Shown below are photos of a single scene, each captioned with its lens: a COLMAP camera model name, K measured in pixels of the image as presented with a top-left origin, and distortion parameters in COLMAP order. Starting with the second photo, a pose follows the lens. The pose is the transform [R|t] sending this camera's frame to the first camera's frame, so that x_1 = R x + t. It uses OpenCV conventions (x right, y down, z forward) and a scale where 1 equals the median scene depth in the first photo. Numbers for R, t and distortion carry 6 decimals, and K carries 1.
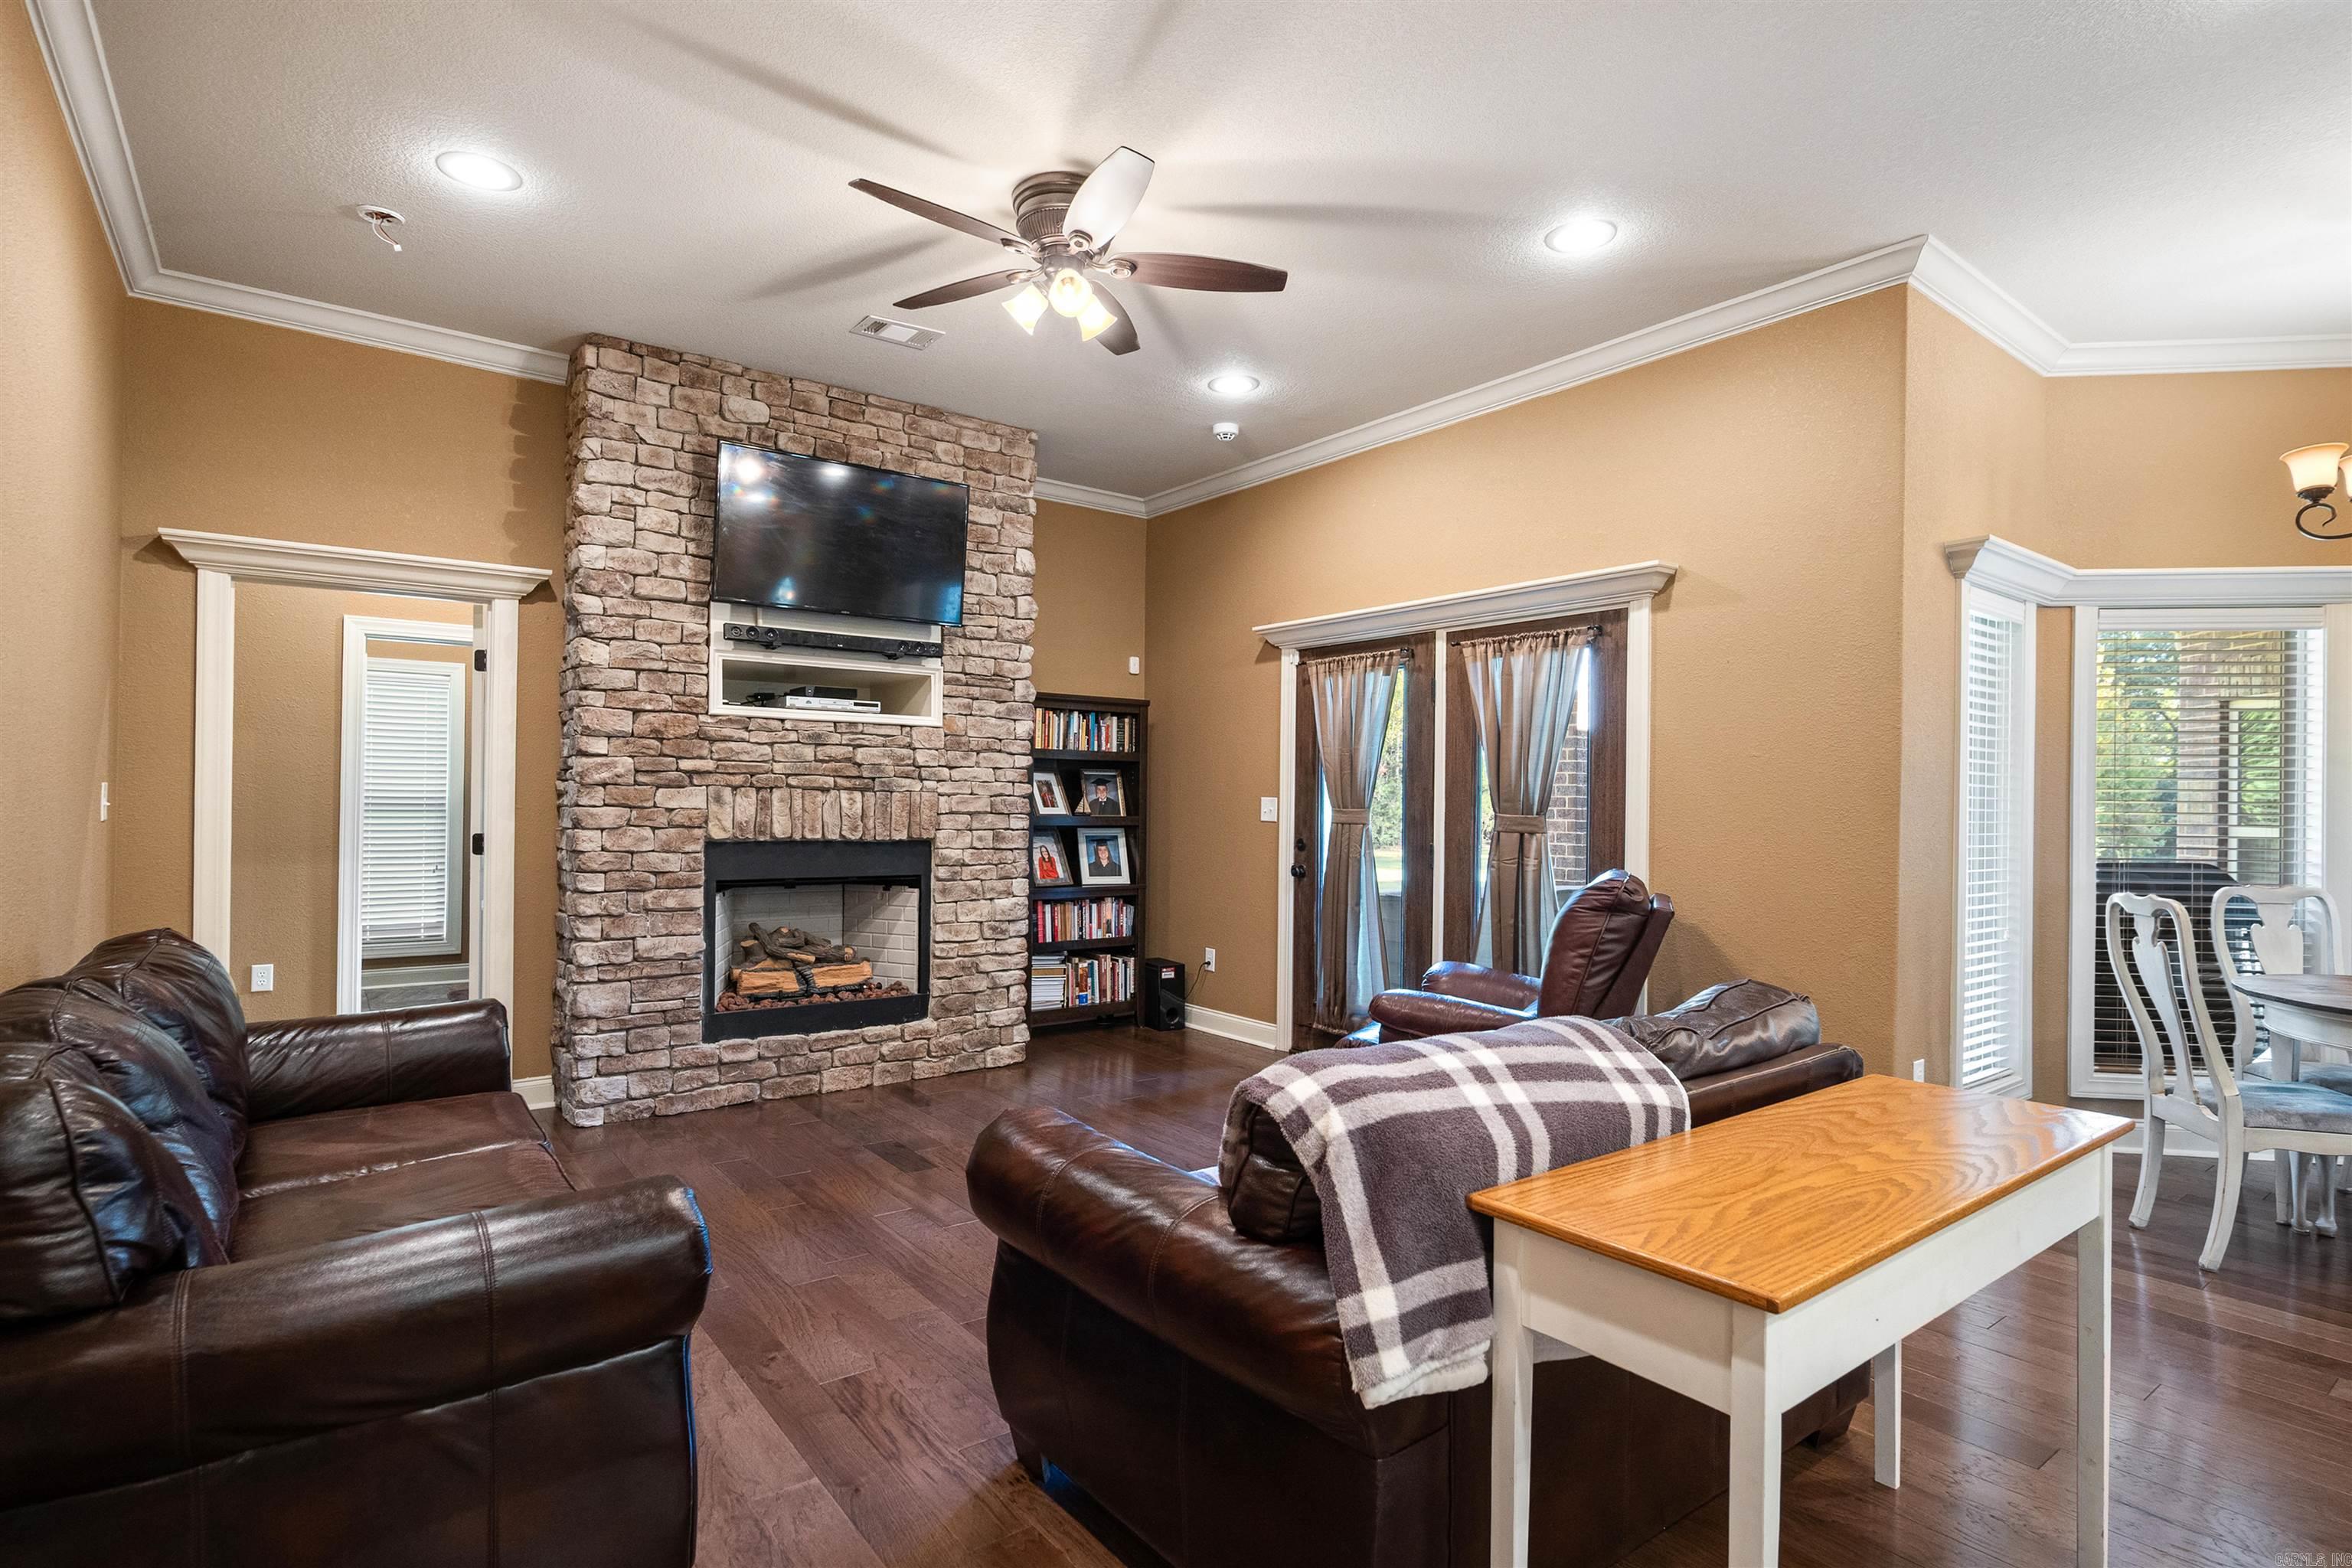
lens RADIAL K [[1176.4, 0, 1174.8], [0, 1176.4, 799.6], [0, 0, 1]] dist [-0.010843, 0.004381]
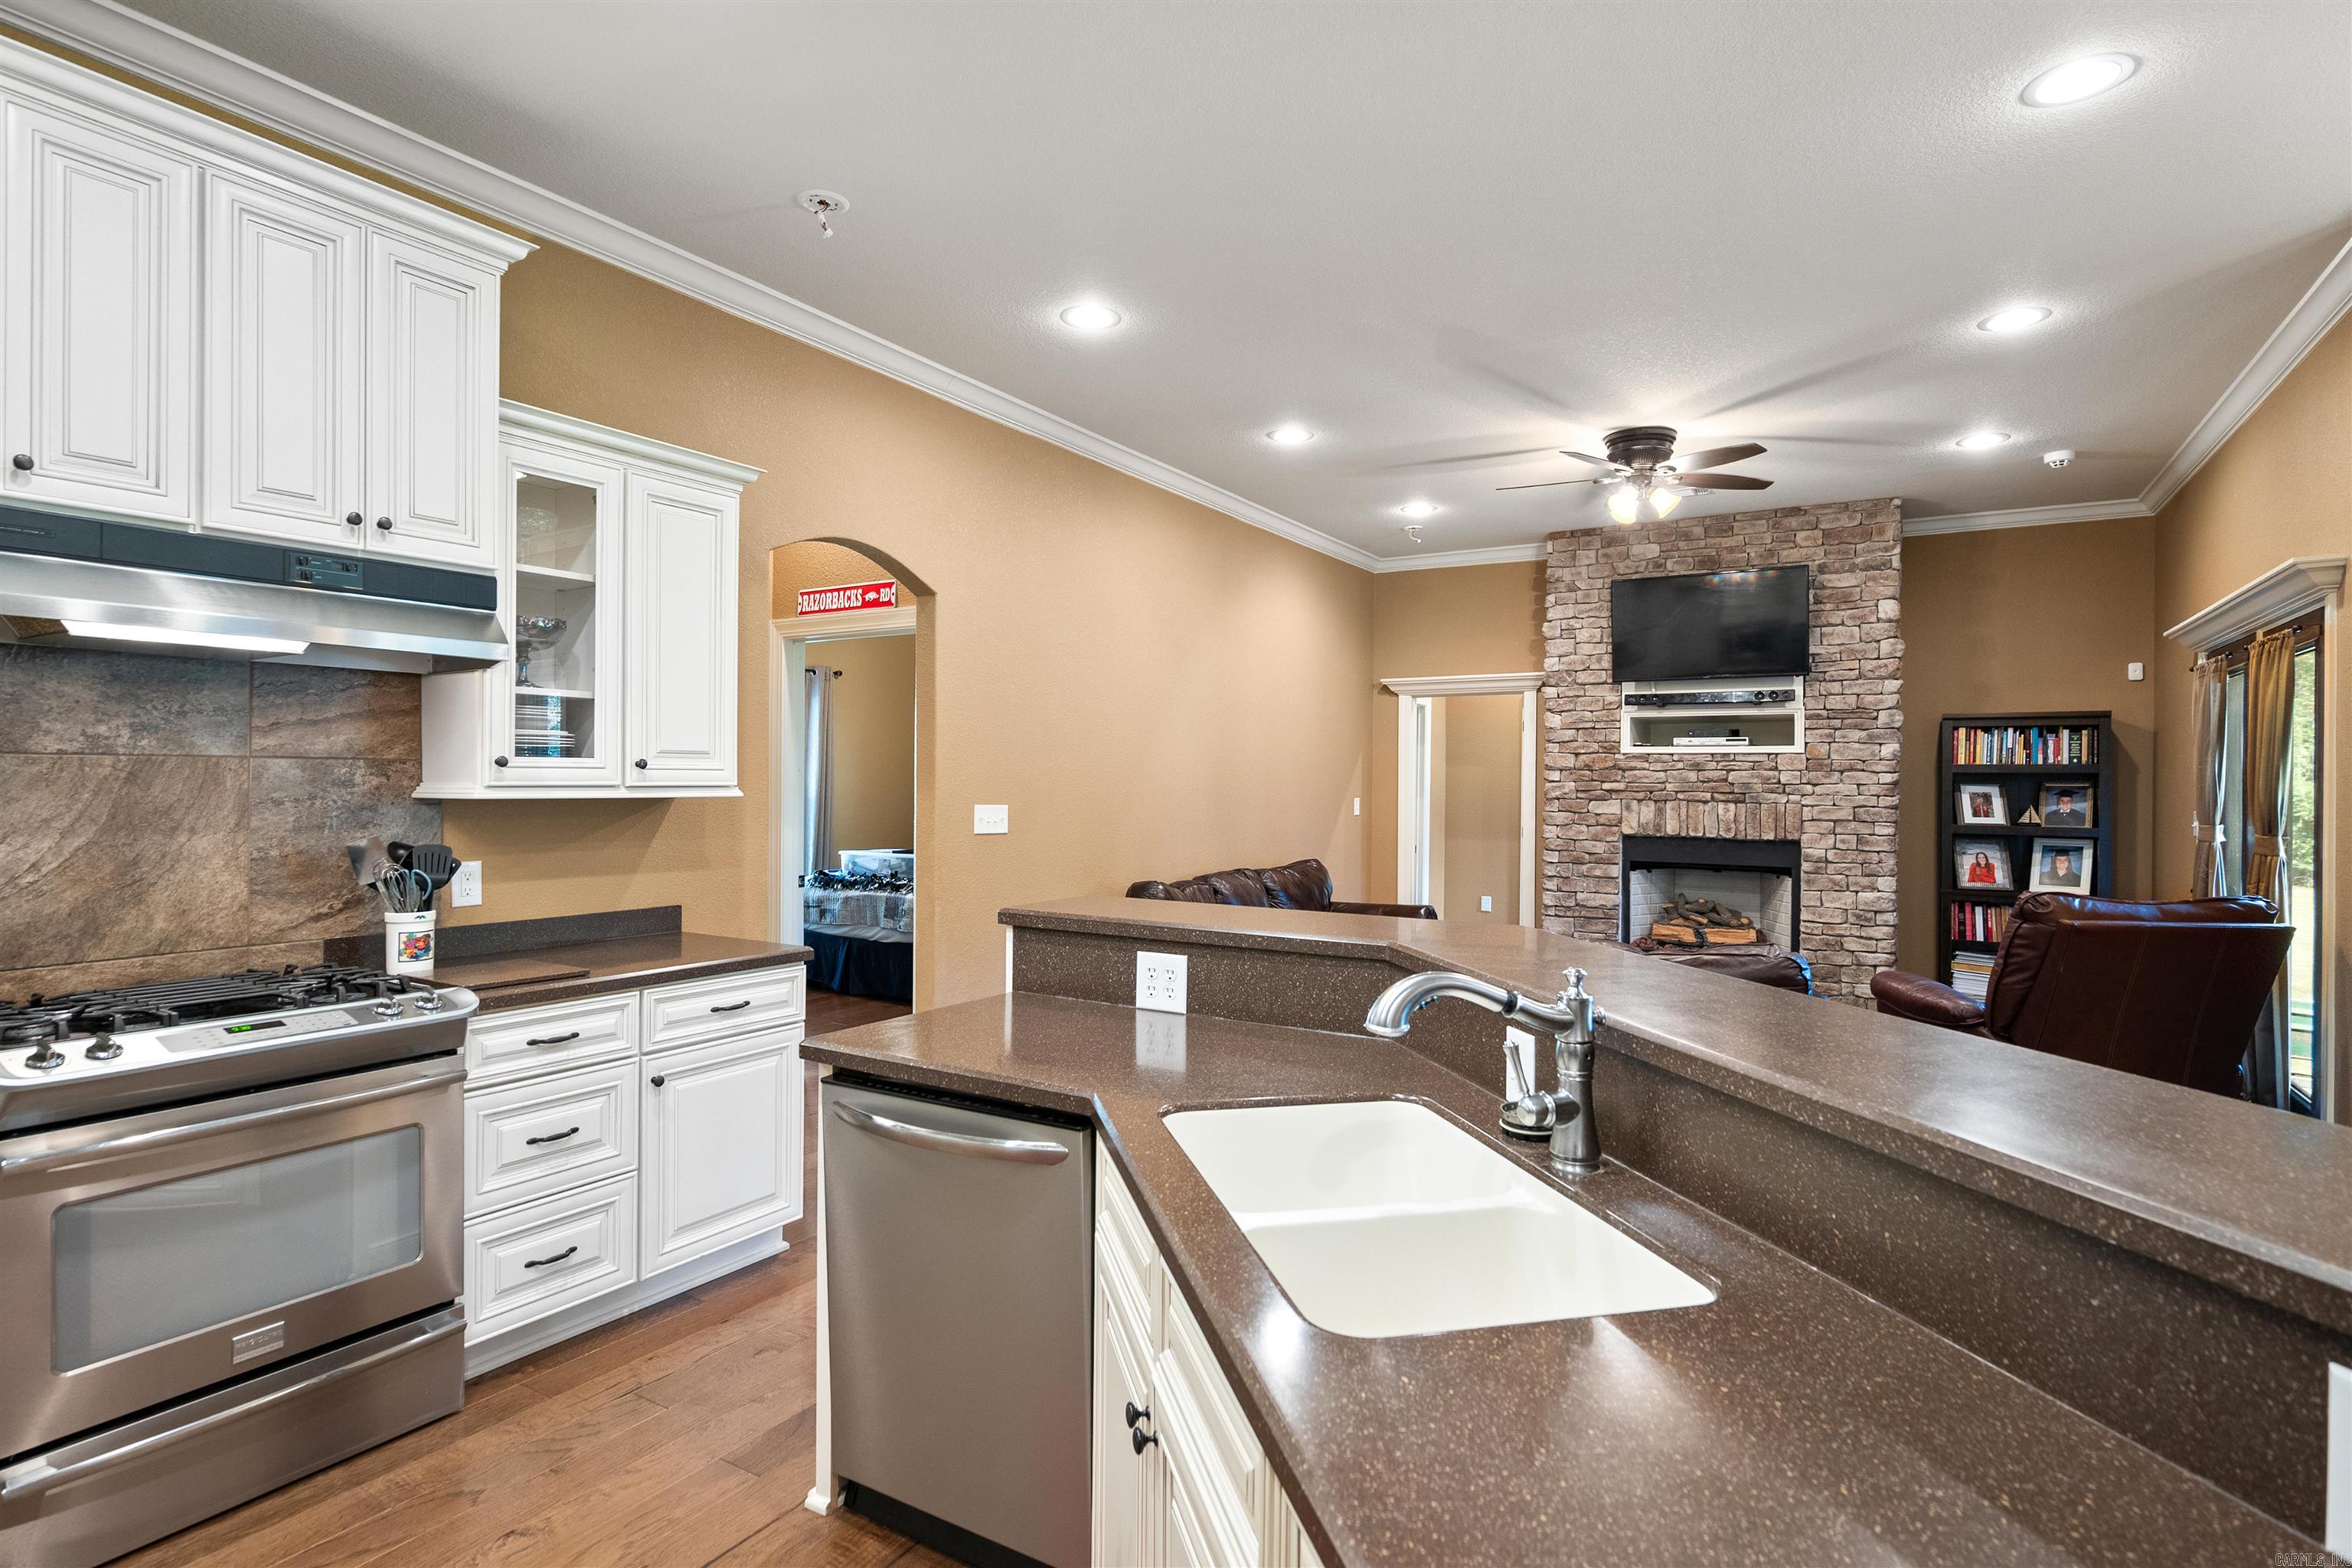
lens RADIAL K [[1176.4, 0, 1175.9], [0, 1176.4, 777.2], [0, 0, 1]] dist [-0.010843, 0.004381]
pose [[0.366943, -0.012210, -0.930163, 0.810506], [-0.003052, 0.999893, -0.014329, -0.016278], [0.930238, 0.008097, 0.366867, -0.117493]]
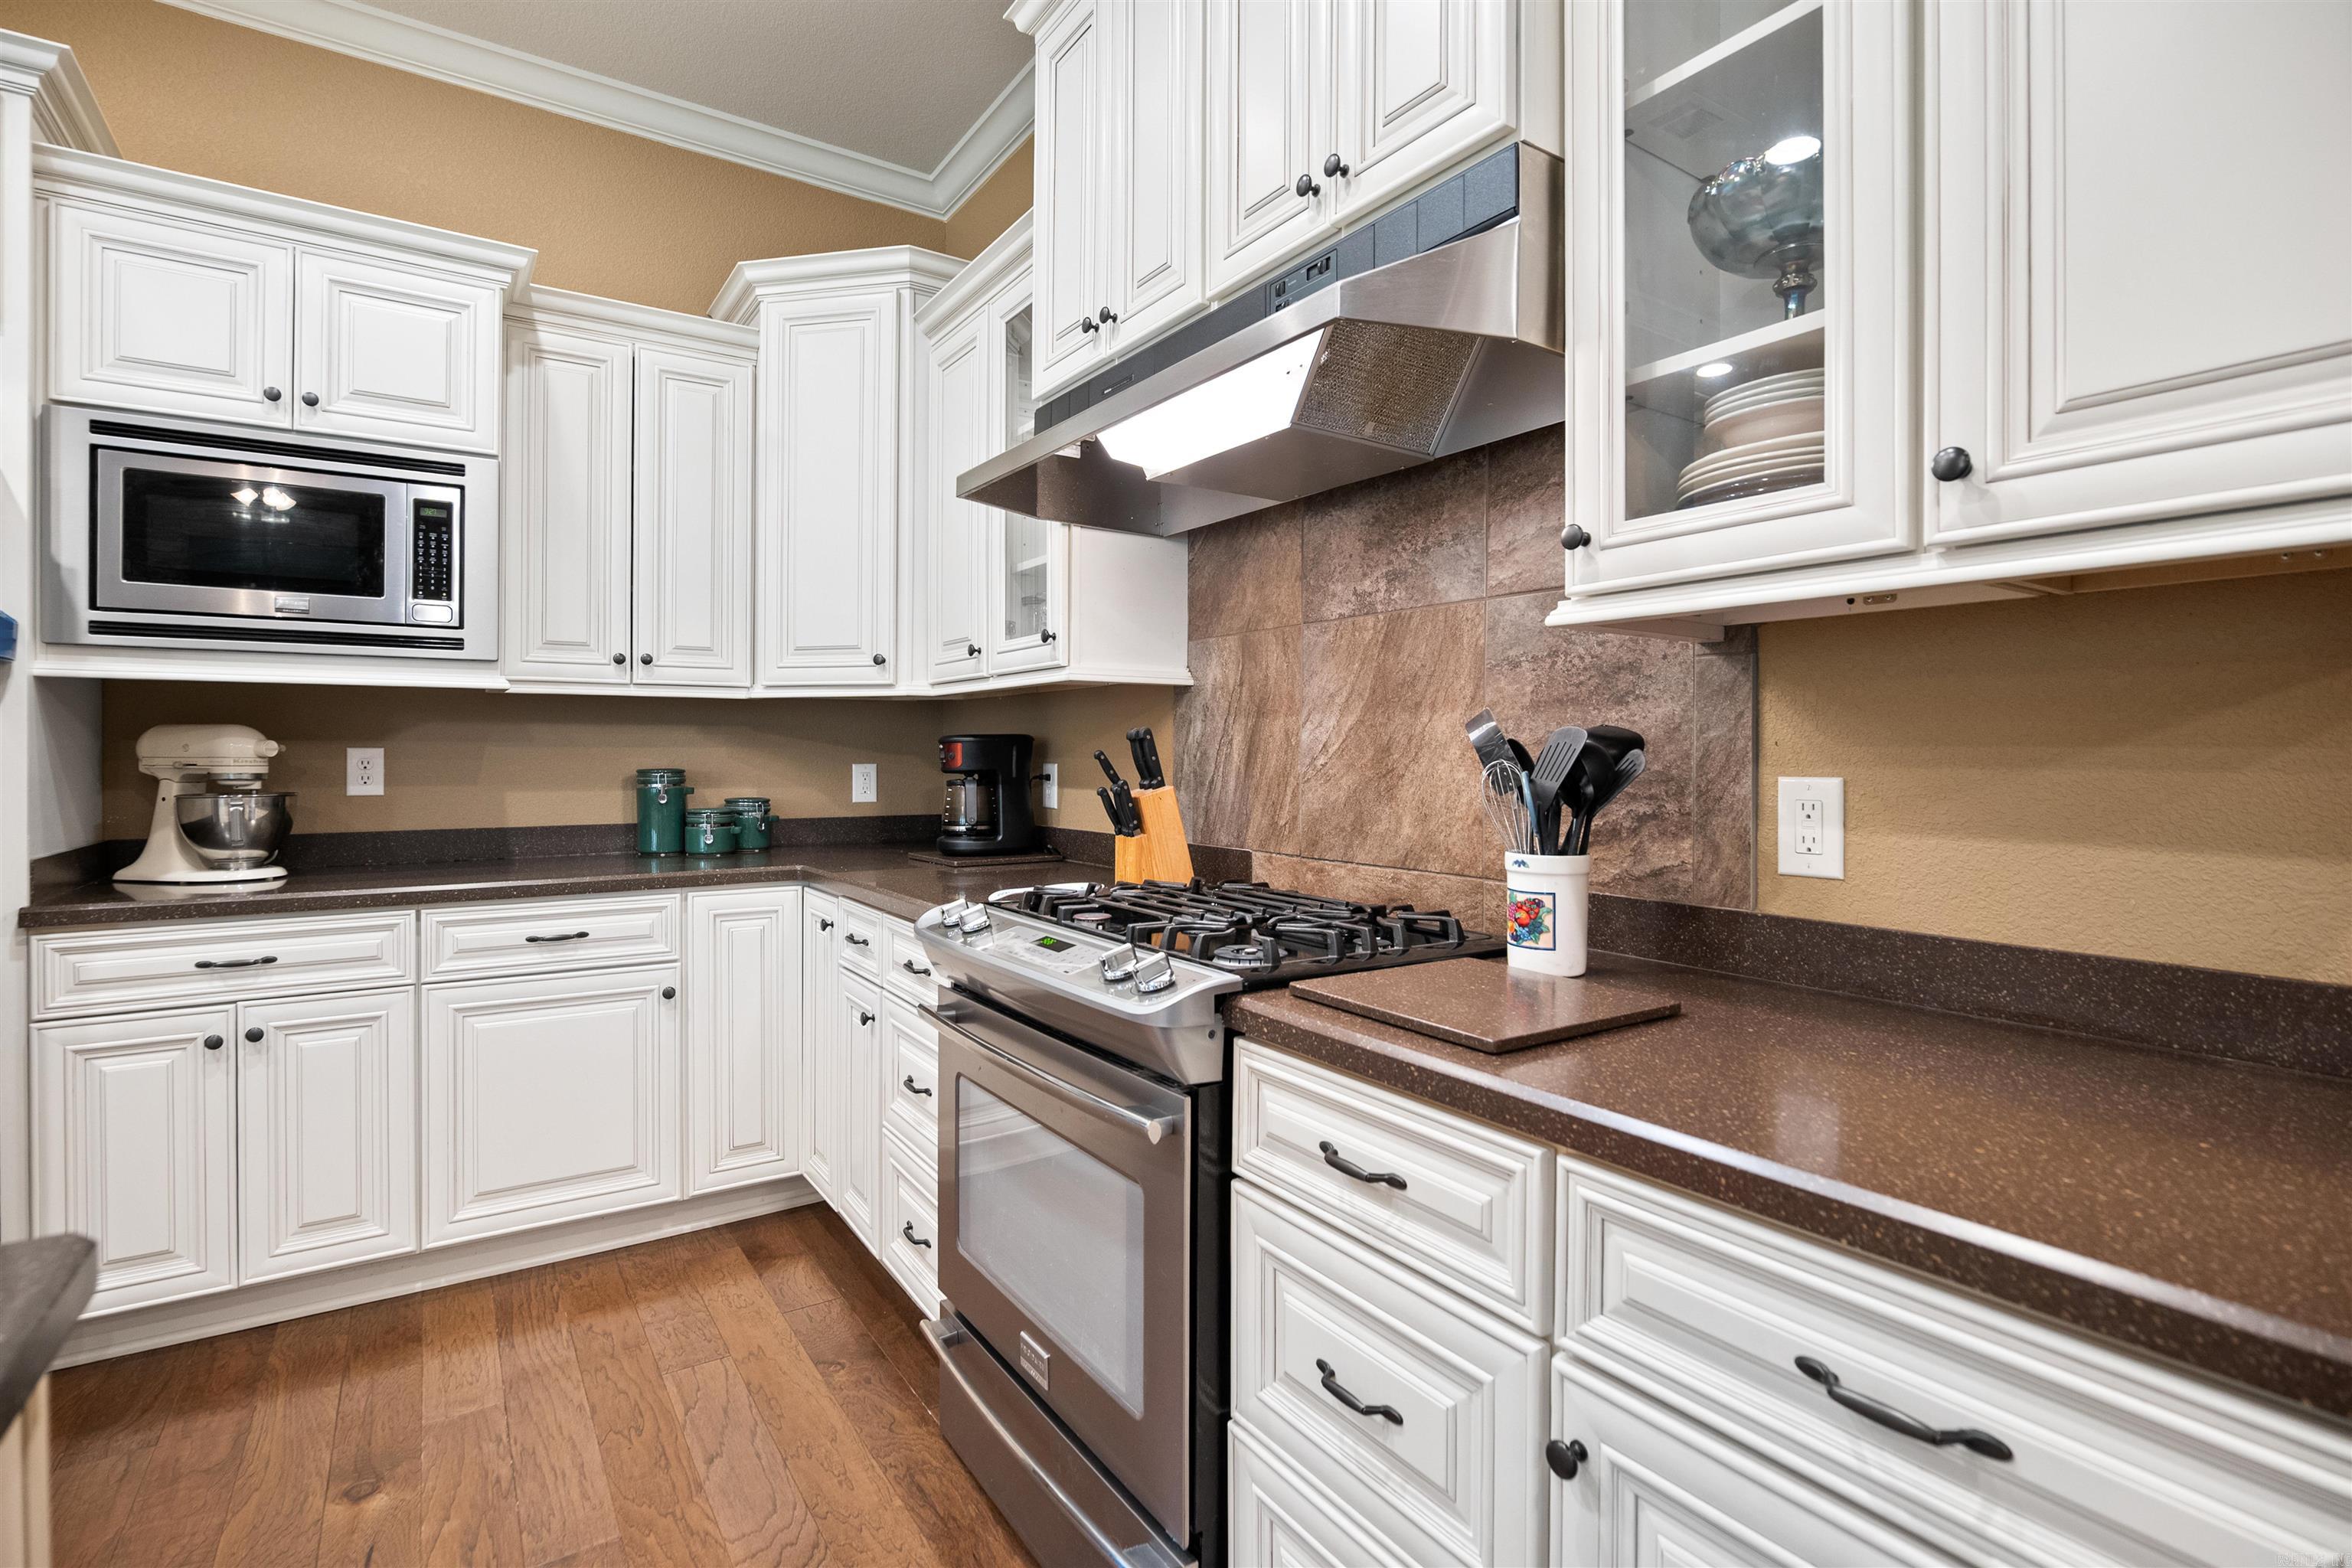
lens RADIAL K [[1115.7, 0, 1177.0], [0, 1115.7, 750.7], [0, 0, 1]] dist [-0.019519, 0.007143]
pose [[-0.998299, -0.014697, 0.056416, 0.199000], [-0.014709, 0.999892, 0.000201, 0.018348], [-0.056413, -0.000629, -0.998407, 0.041665]]
